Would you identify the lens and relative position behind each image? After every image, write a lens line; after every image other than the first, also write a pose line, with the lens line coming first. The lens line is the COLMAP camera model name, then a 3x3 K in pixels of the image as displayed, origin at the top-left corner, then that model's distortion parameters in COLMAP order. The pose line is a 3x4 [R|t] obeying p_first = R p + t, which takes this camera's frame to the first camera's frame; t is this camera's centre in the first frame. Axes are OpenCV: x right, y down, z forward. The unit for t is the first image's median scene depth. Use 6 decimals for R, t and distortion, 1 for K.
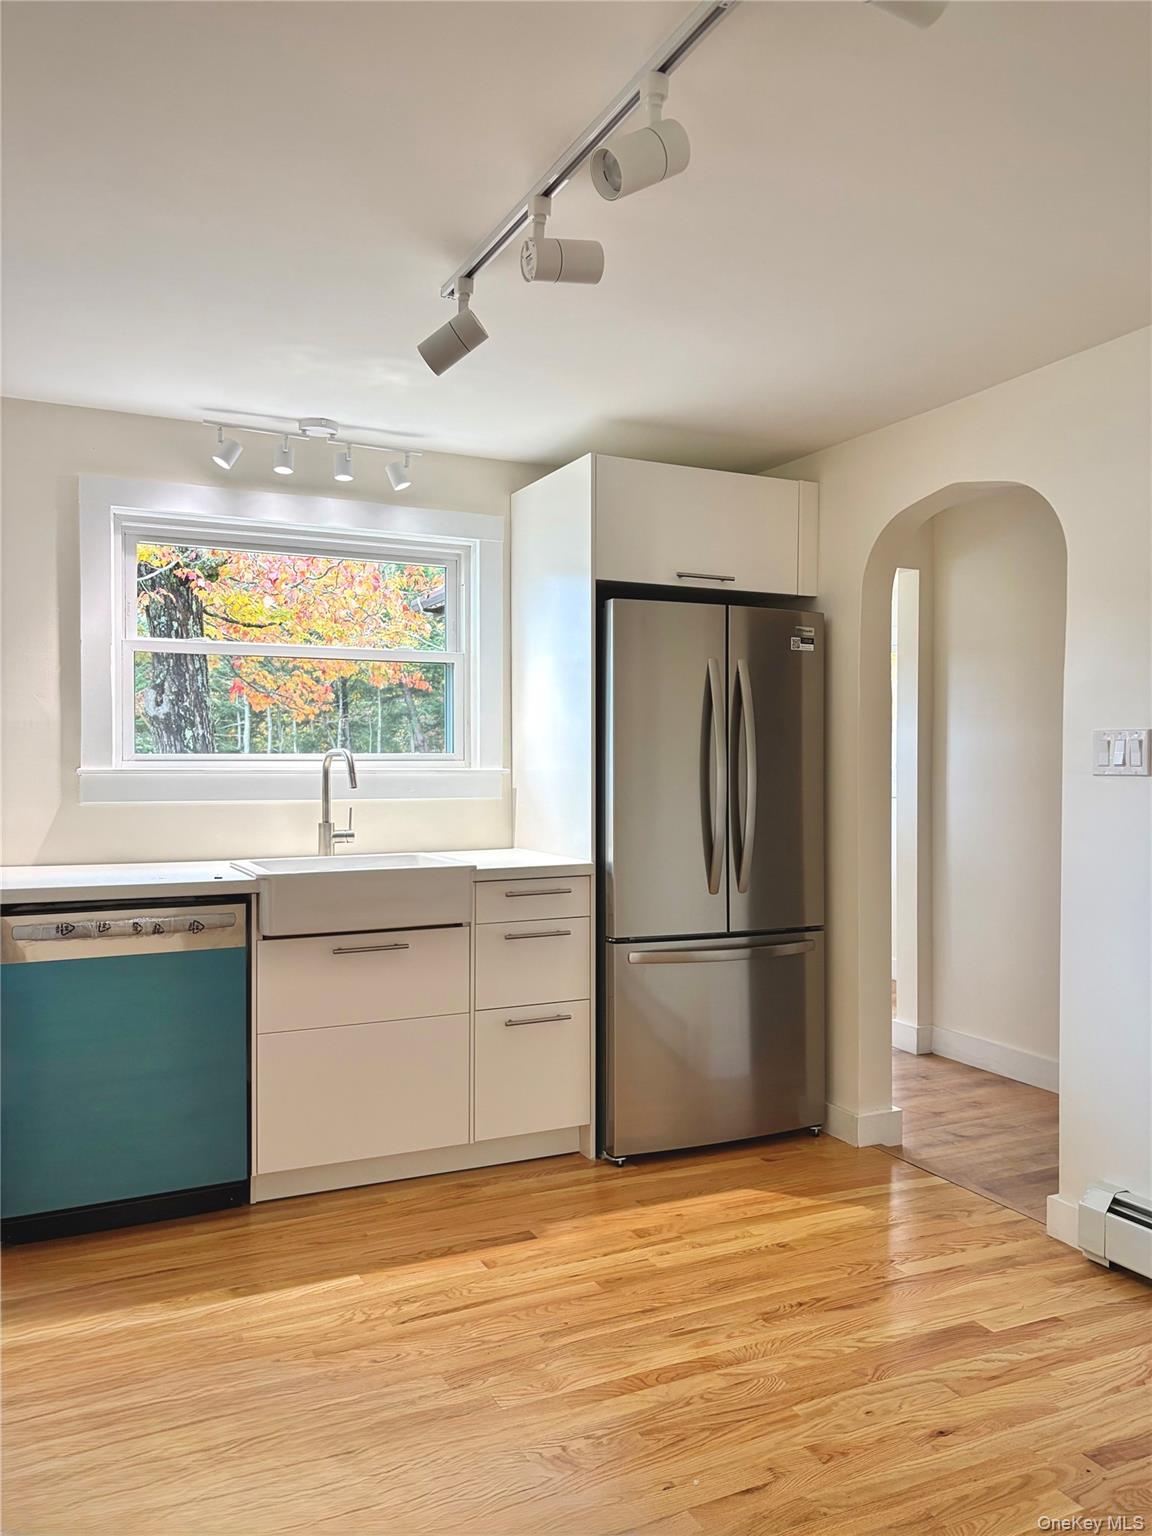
lens RADIAL K [[1172.7, 0, 574.9], [0, 1172.7, 763.8], [0, 0, 1]] dist [0.044917, -0.030149]
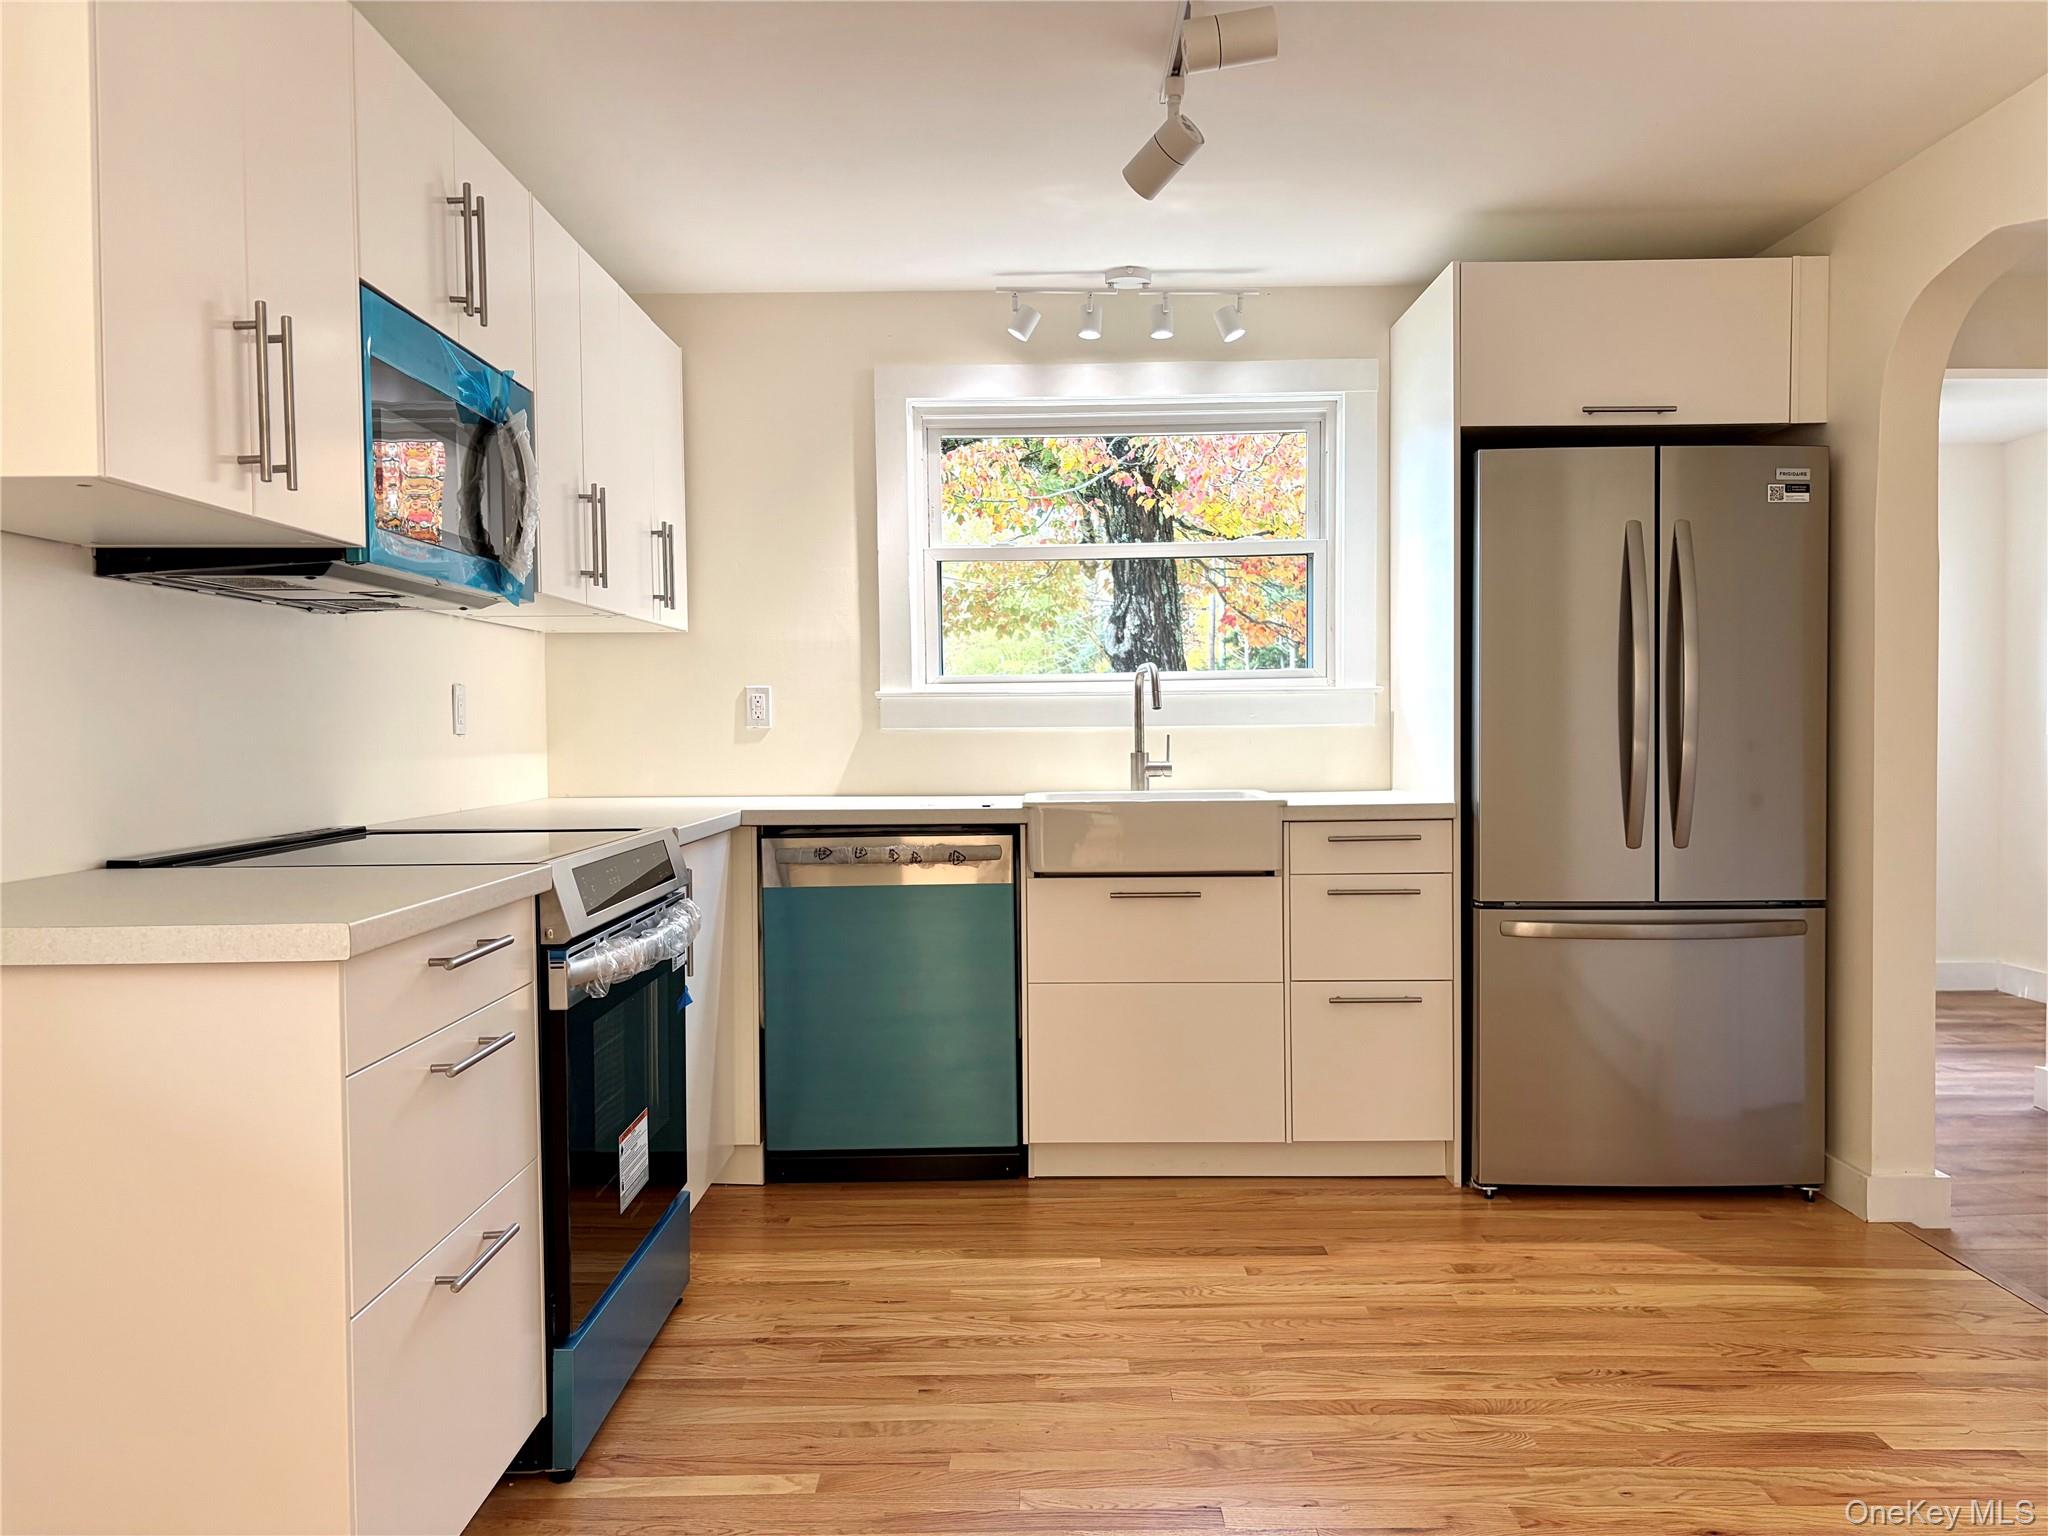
lens RADIAL K [[1563.6, 0, 1023.2], [0, 1563.6, 767.4], [0, 0, 1]] dist [0.044917, -0.030149]
pose [[0.896482, 0.001238, -0.443079, 0.219896], [0.010264, 0.999670, 0.023560, 0.035908], [0.442962, -0.025669, 0.896173, -0.038613]]
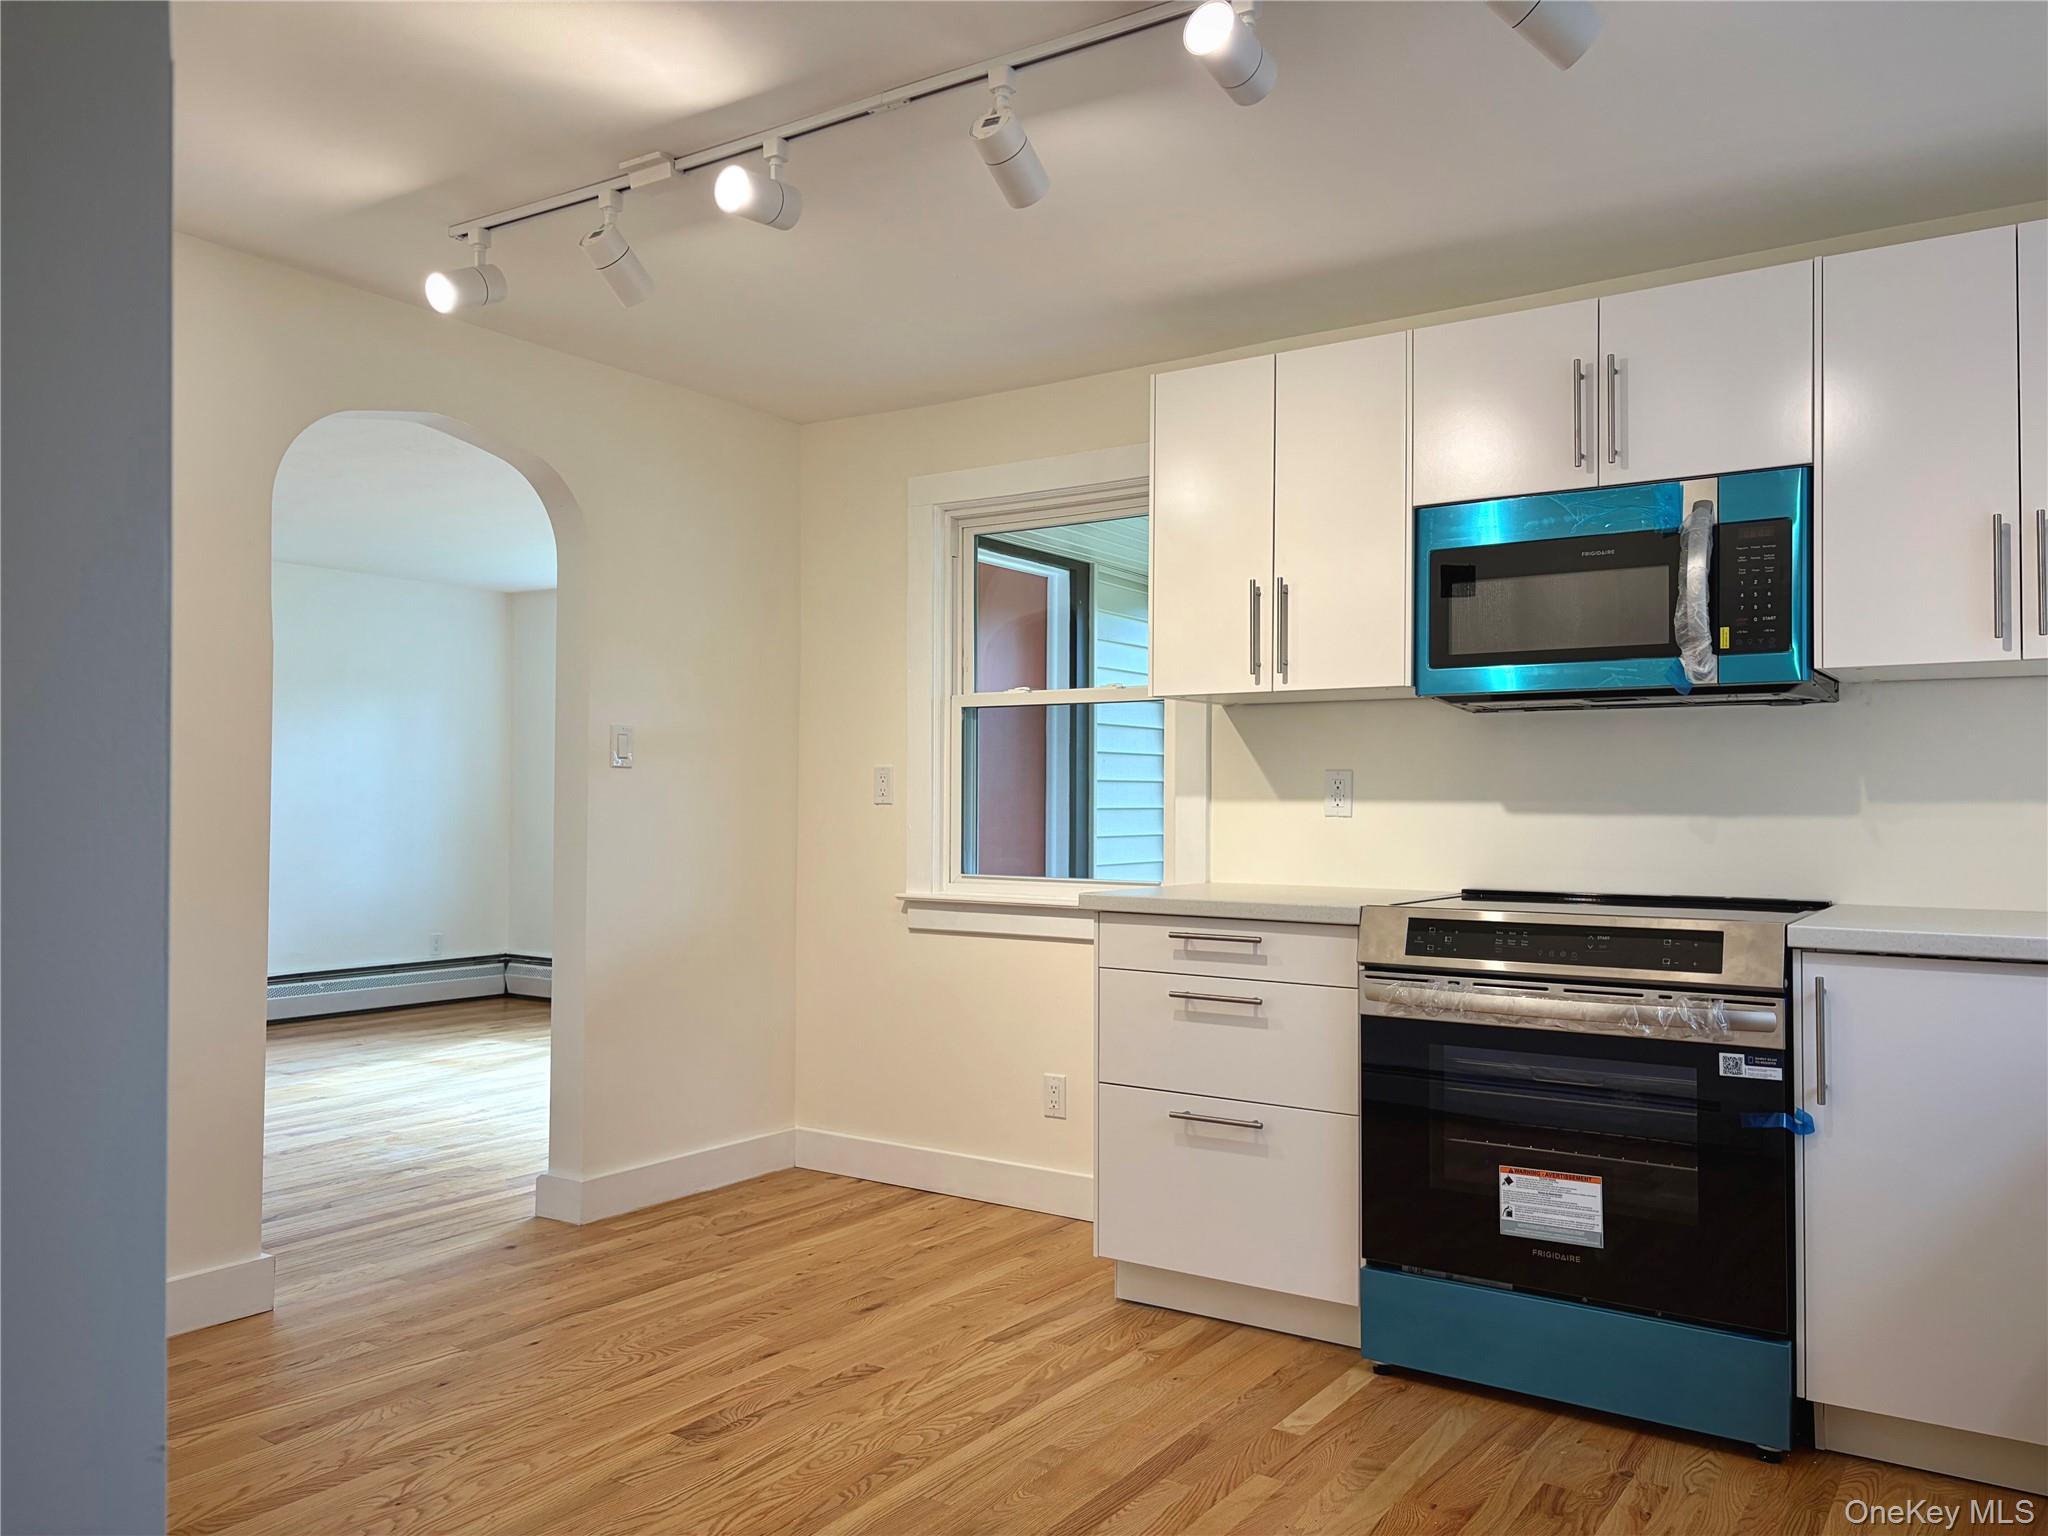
lens RADIAL K [[1563.6, 0, 1027.0], [0, 1563.6, 771.2], [0, 0, 1]] dist [0.044917, -0.030149]
pose [[-0.865424, -0.011746, -0.500903, 0.441742], [-0.004619, 0.999870, -0.015467, 0.016193], [0.501019, -0.011072, -0.865365, 1.610612]]
